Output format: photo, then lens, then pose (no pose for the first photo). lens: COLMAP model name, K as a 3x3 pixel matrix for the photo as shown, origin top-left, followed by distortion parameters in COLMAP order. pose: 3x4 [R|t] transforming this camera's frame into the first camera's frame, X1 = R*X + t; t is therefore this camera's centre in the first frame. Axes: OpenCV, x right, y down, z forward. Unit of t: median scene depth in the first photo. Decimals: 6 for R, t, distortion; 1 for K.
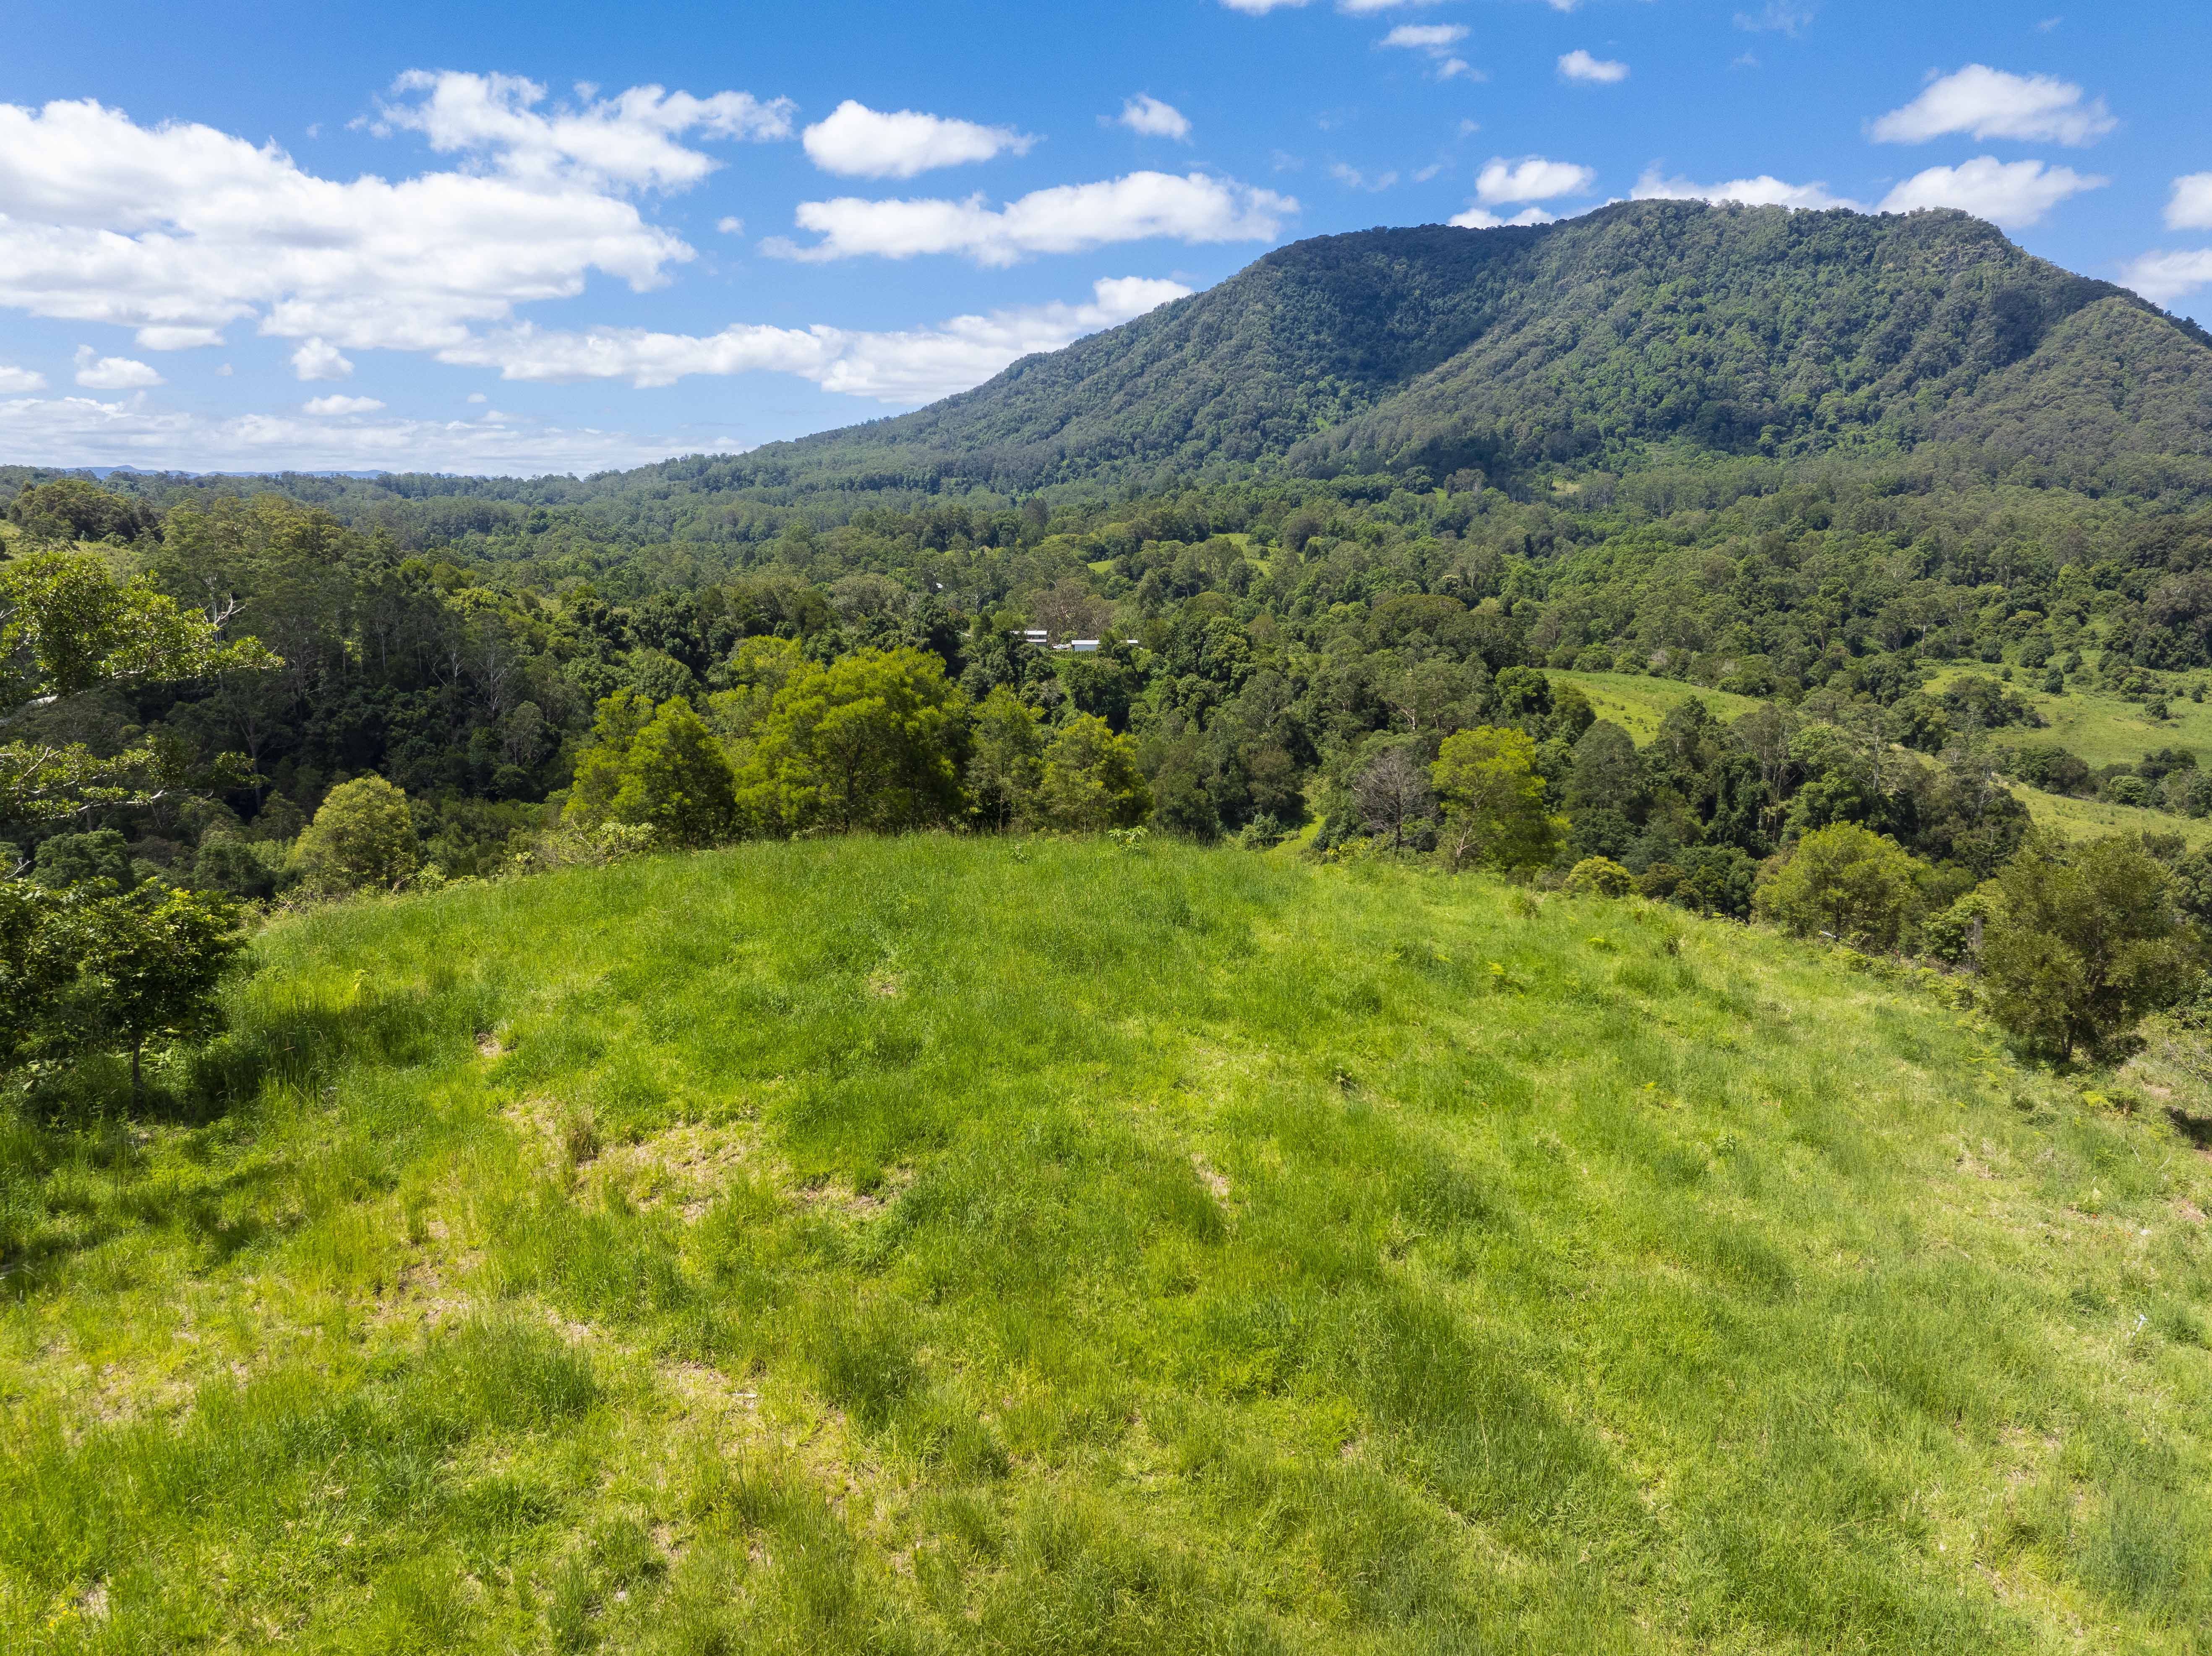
lens RADIAL K [[1562.2, 0, 1103.4], [0, 1562.2, 819.0], [0, 0, 1]] dist [-0.026489, -0.034347]
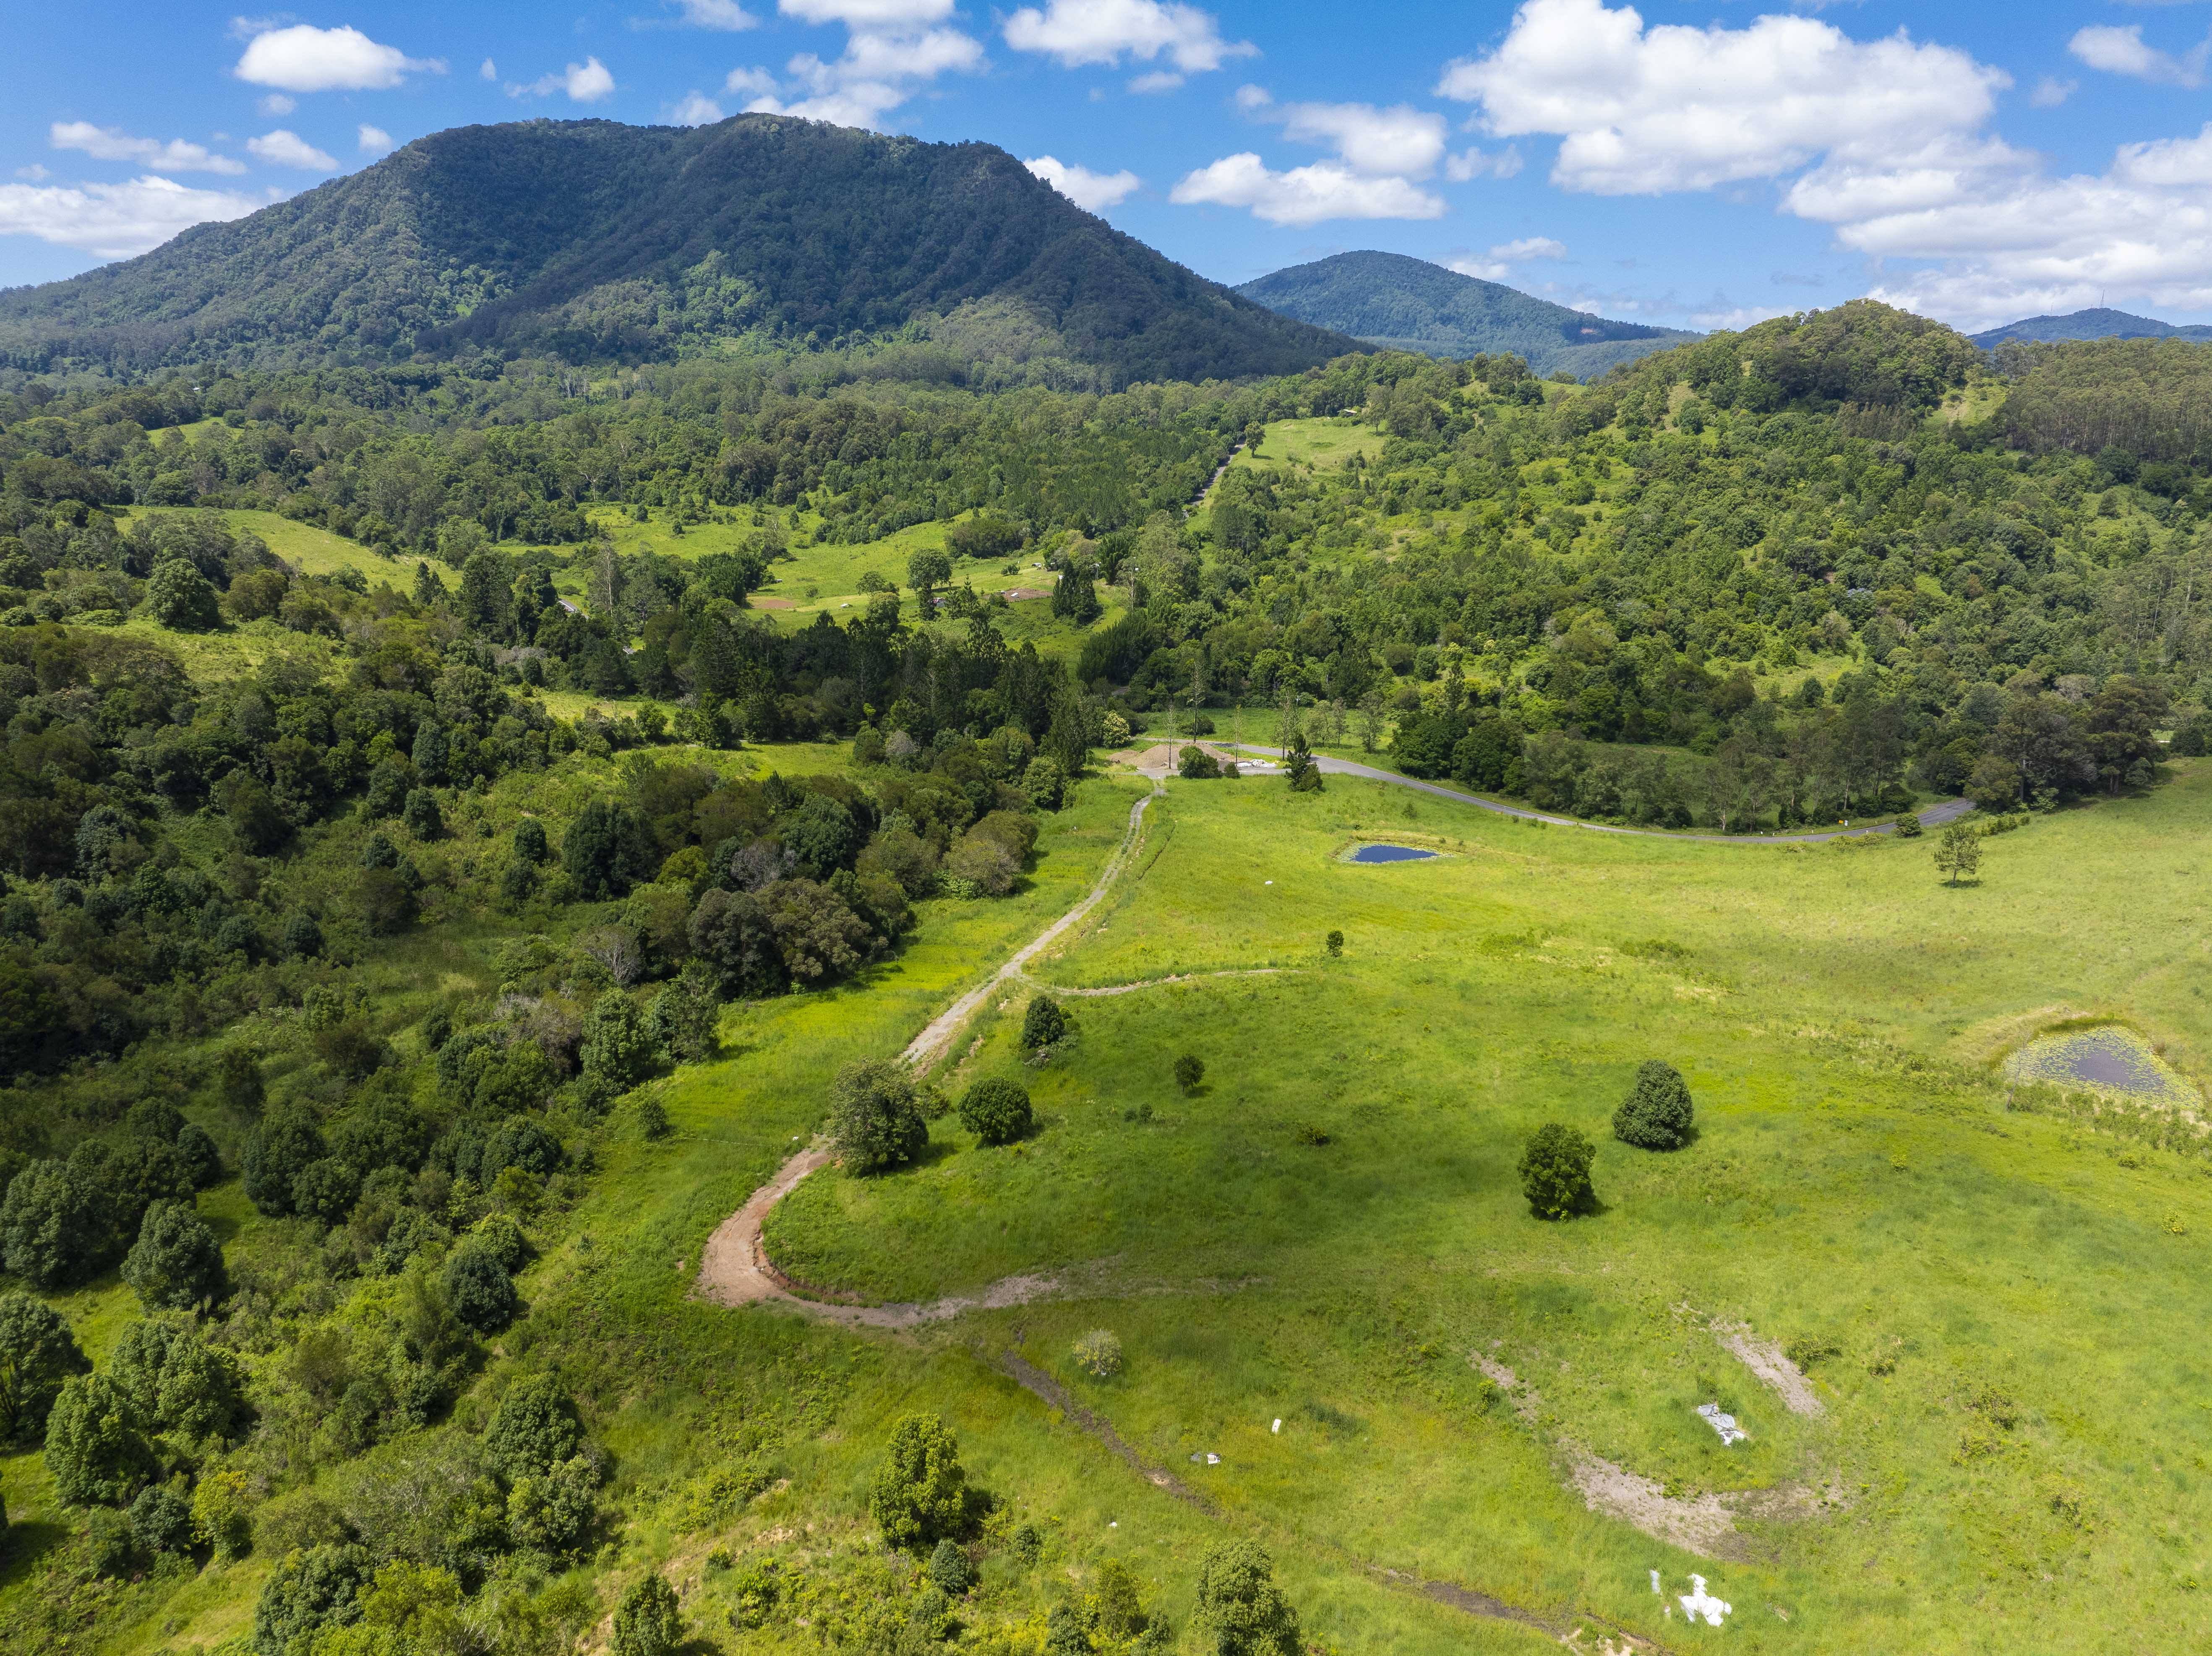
lens RADIAL K [[1572.7, 0, 1106.0], [0, 1572.7, 828.0], [0, 0, 1]] dist [-0.069543, 0.047233]
pose [[0.916627, -0.089967, 0.389488, 0.122440], [0.059378, 0.994179, 0.089903, 0.034182], [-0.395309, -0.059281, 0.916633, -0.197634]]
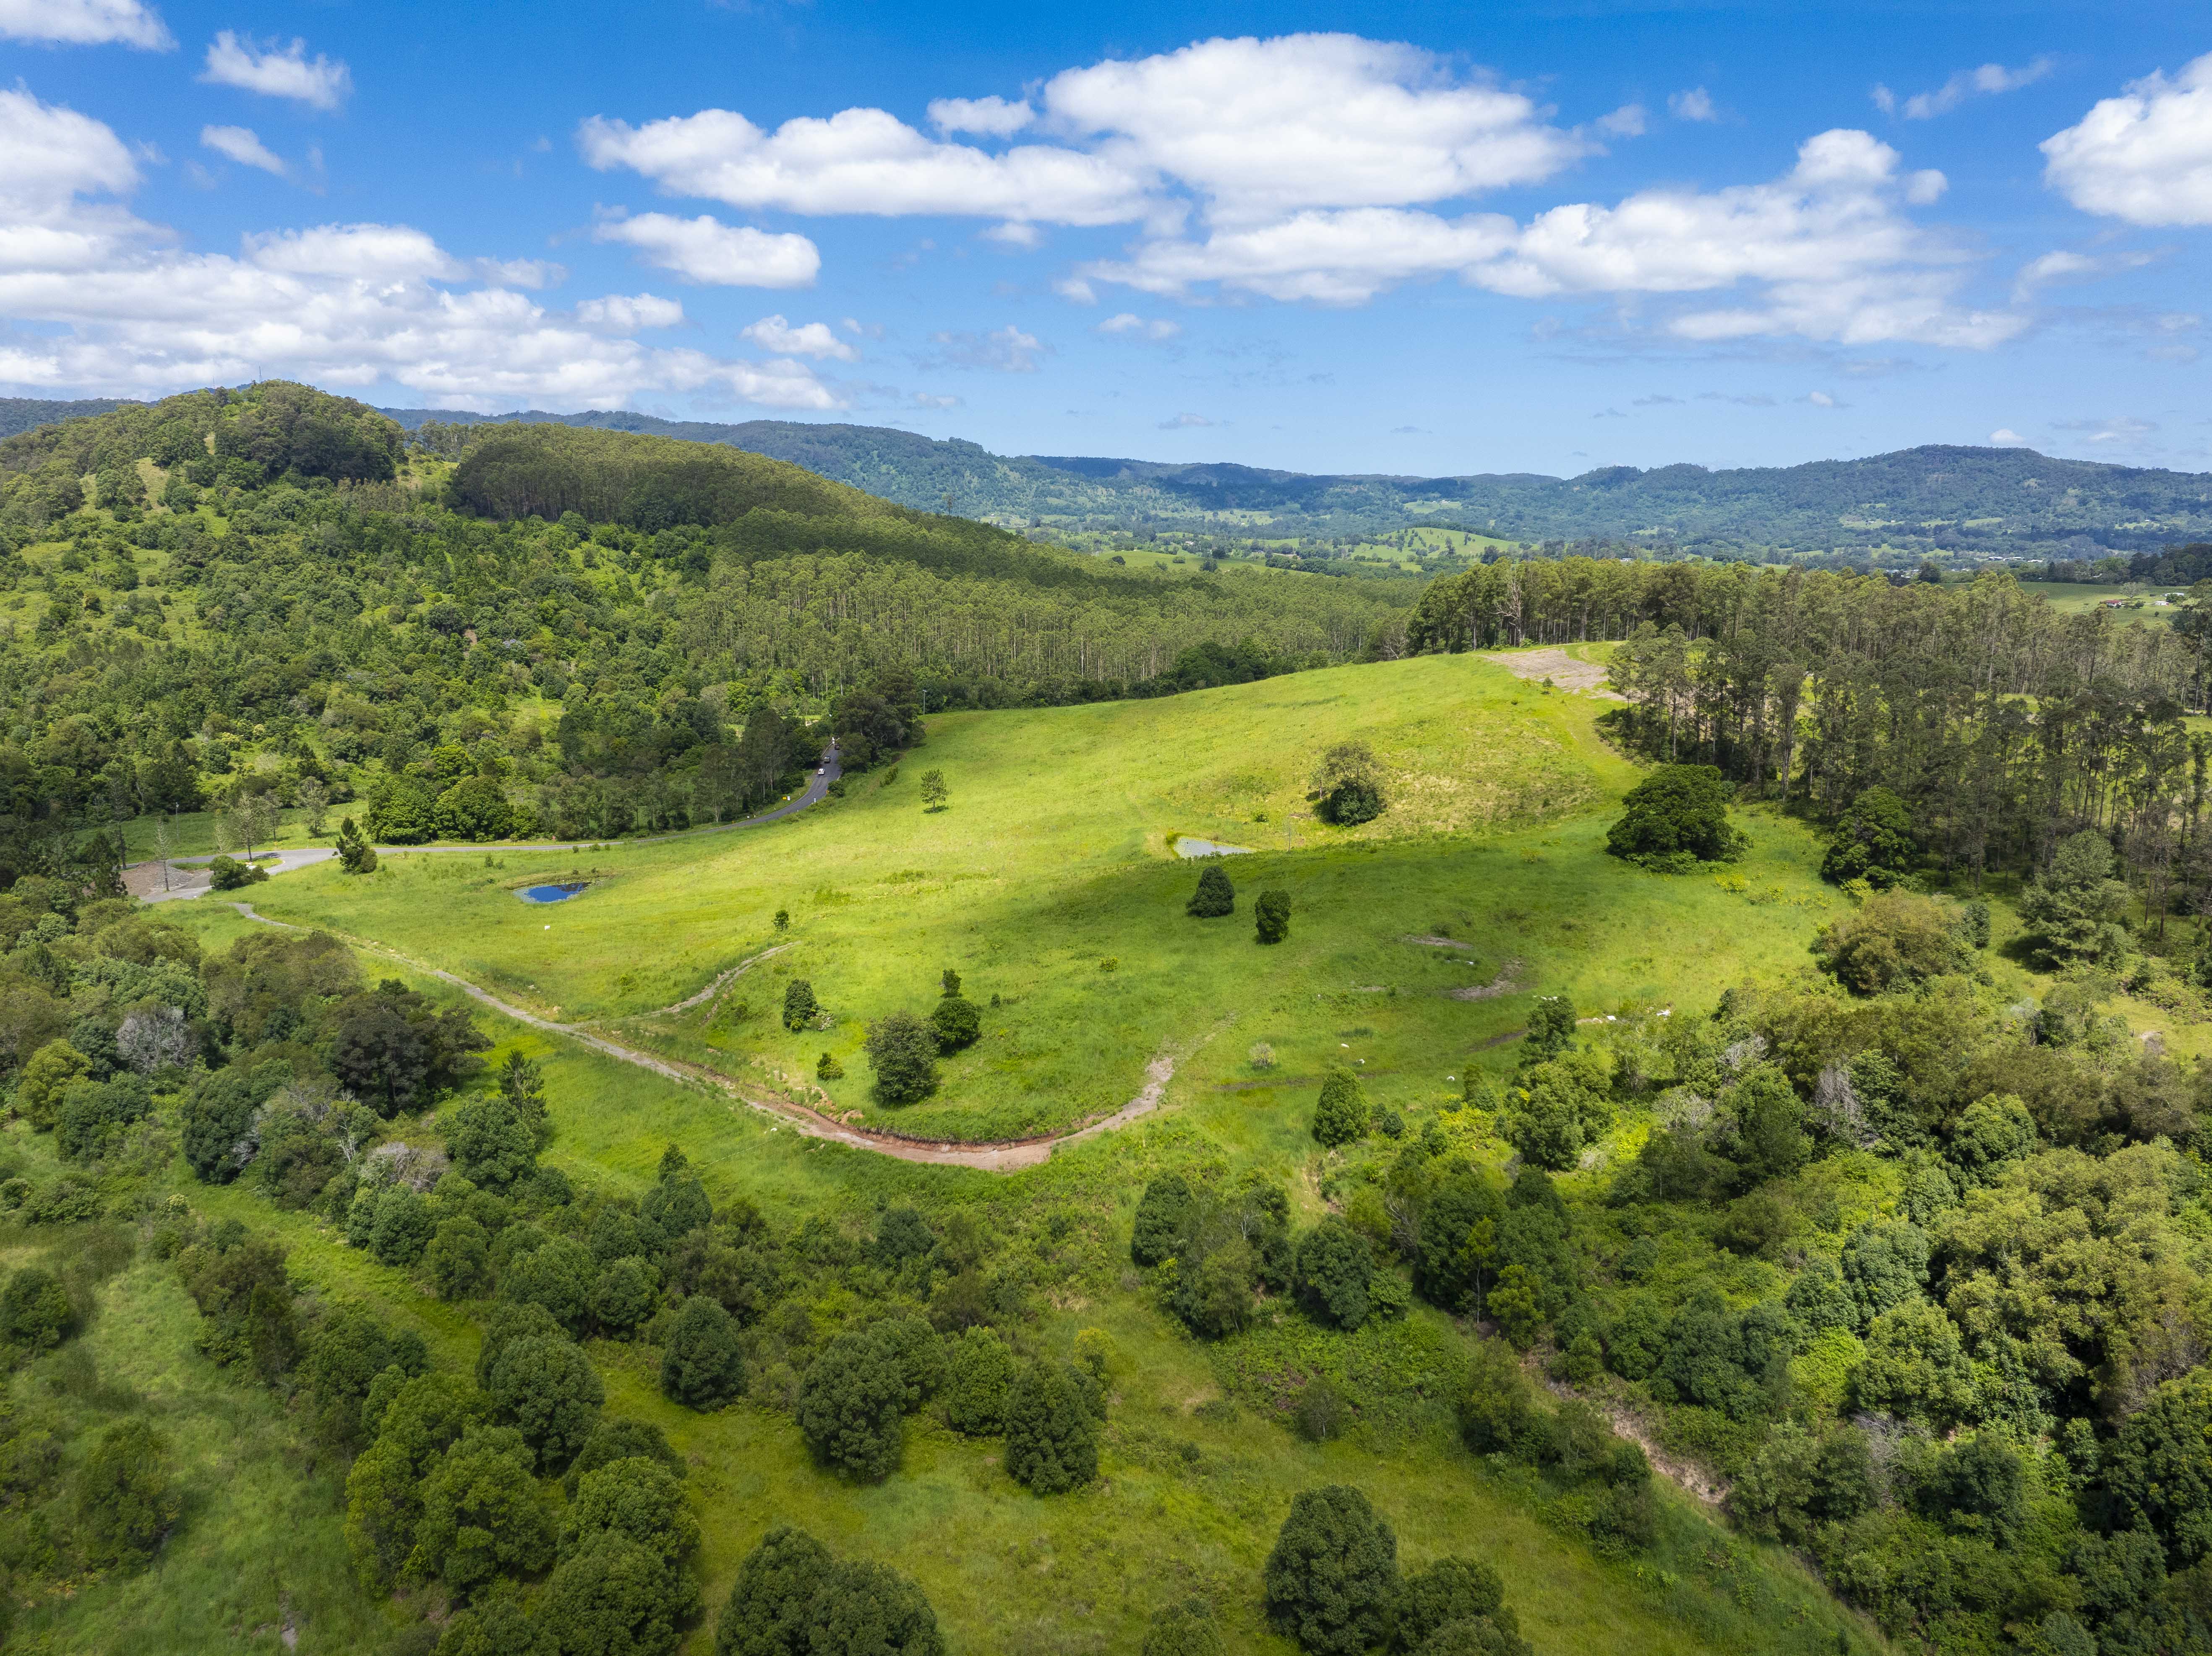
lens RADIAL K [[1563.3, 0, 1113.0], [0, 1563.3, 825.6], [0, 0, 1]] dist [-0.047573, 0.018168]
pose [[0.096778, -0.203161, 0.974351, 0.043910], [0.177531, 0.966771, 0.183947, 0.024006], [-0.979345, 0.155176, 0.129629, -0.148563]]
